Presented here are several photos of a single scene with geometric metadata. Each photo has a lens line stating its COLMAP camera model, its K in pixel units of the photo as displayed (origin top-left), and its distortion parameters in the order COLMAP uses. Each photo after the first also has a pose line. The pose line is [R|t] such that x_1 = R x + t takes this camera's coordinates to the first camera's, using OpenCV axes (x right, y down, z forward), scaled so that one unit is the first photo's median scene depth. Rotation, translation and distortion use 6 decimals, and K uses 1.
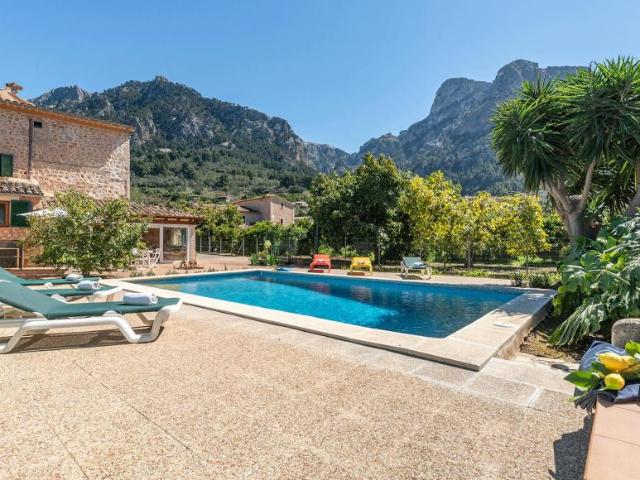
lens RADIAL K [[370.3, 0, 320.0], [0, 370.3, 240.0], [0, 0, 1]] dist [-0.001321, -0.000041]
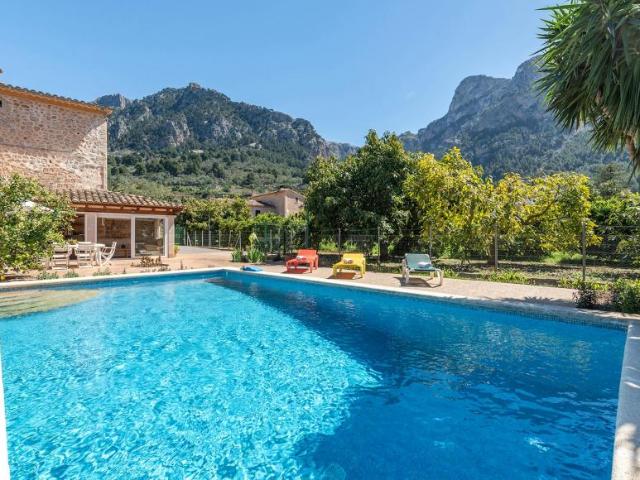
lens RADIAL K [[345.7, 0, 320.0], [0, 345.7, 240.0], [0, 0, 1]] dist [0.002785, 0.000202]
pose [[0.997858, 0.001052, -0.065402, 0.063552], [-0.000042, 0.999881, 0.015447, 0.004965], [0.065411, -0.015411, 0.997739, 0.188813]]
